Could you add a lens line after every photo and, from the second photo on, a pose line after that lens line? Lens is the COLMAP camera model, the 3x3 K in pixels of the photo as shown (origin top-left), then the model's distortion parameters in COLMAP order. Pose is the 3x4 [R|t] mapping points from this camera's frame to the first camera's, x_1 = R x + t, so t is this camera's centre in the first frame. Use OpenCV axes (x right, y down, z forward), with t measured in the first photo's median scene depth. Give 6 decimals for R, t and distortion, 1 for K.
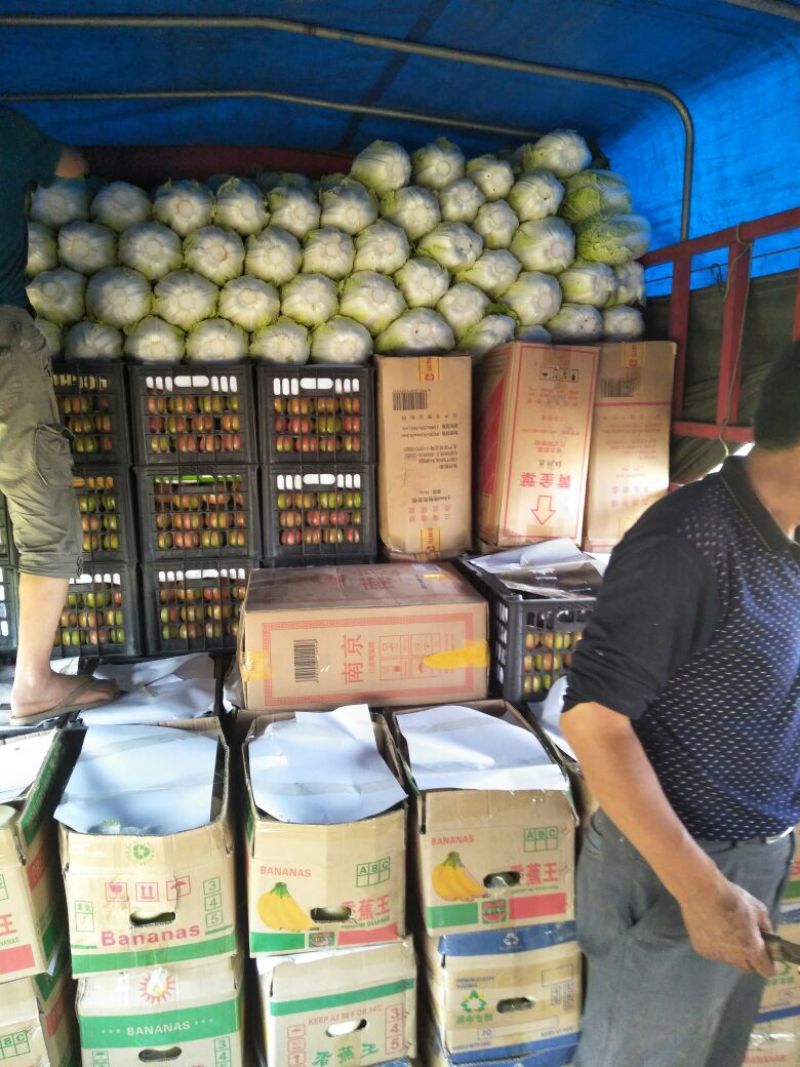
lens RADIAL K [[800.5, 0, 400.0], [0, 800.5, 533.5], [0, 0, 1]] dist [0.060712, -0.075077]
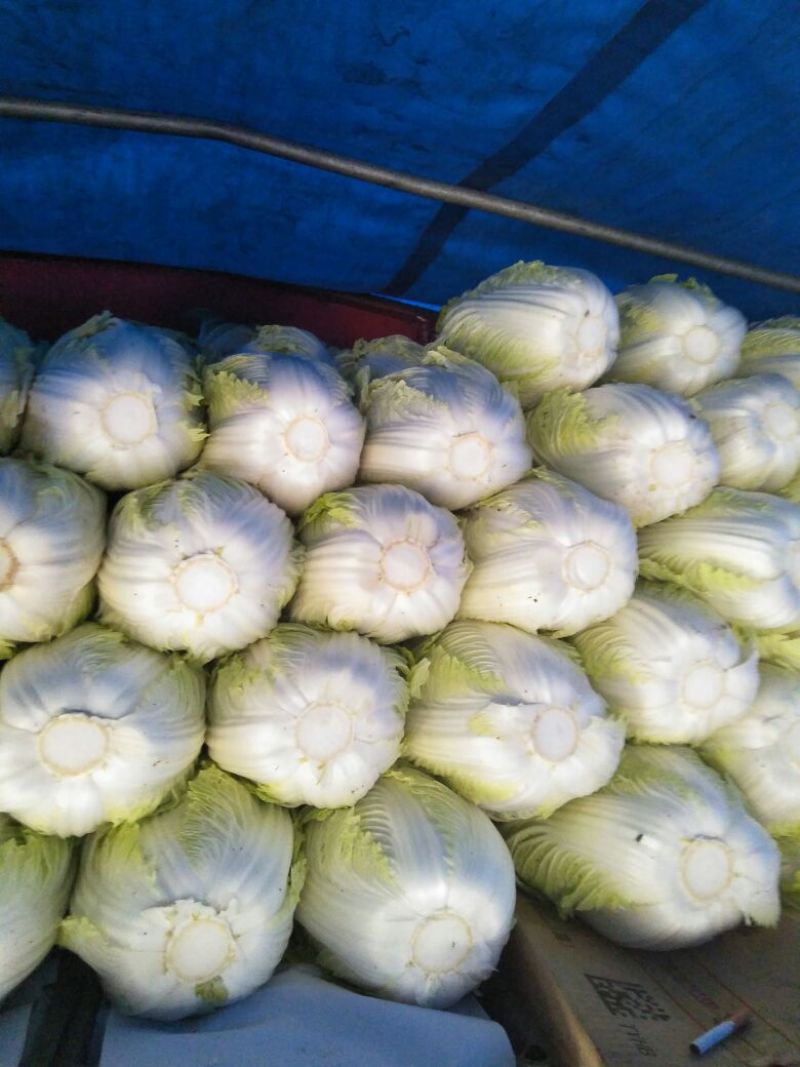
lens RADIAL K [[800.5, 0, 400.0], [0, 800.5, 533.5], [0, 0, 1]] dist [0.060712, -0.075077]
pose [[0.995917, 0.073224, 0.052796, -0.102847], [-0.060946, 0.976832, -0.205144, -0.306502], [-0.066594, 0.201089, 0.977307, 0.720102]]
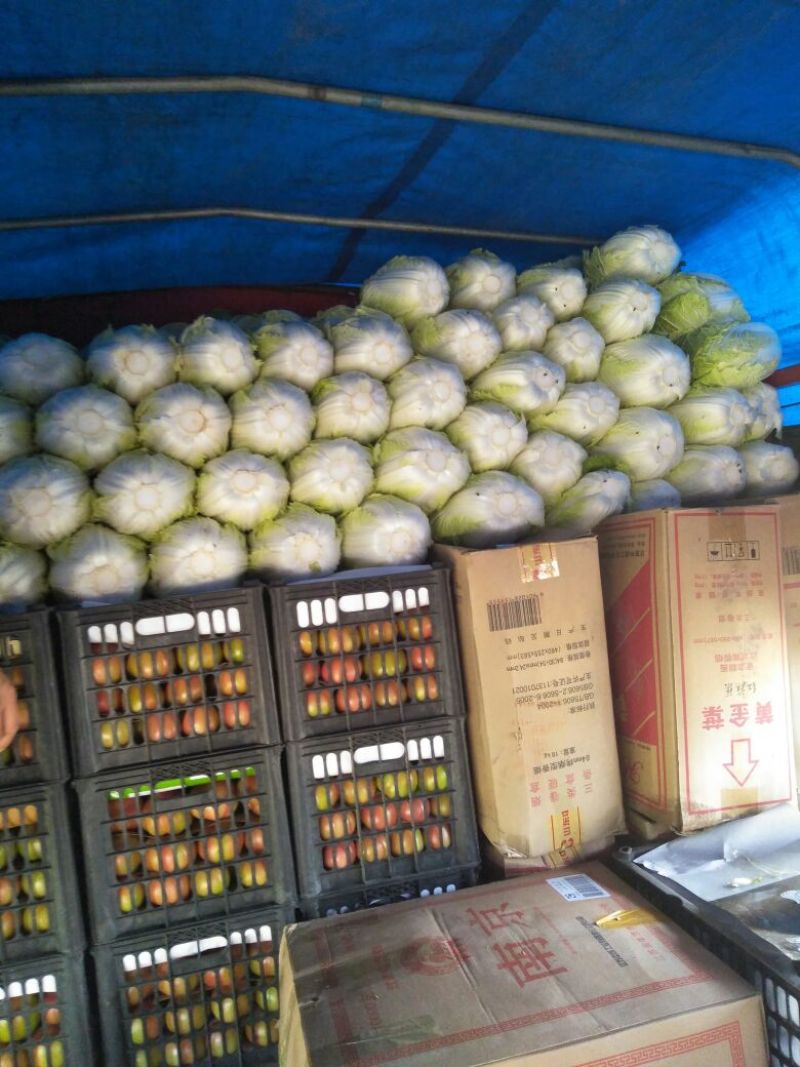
lens RADIAL K [[800.5, 0, 400.0], [0, 800.5, 533.5], [0, 0, 1]] dist [0.060712, -0.075077]
pose [[0.991149, -0.099710, 0.087640, -0.123091], [0.113726, 0.978314, -0.173114, -0.124338], [-0.068478, 0.181549, 0.980995, 0.359227]]
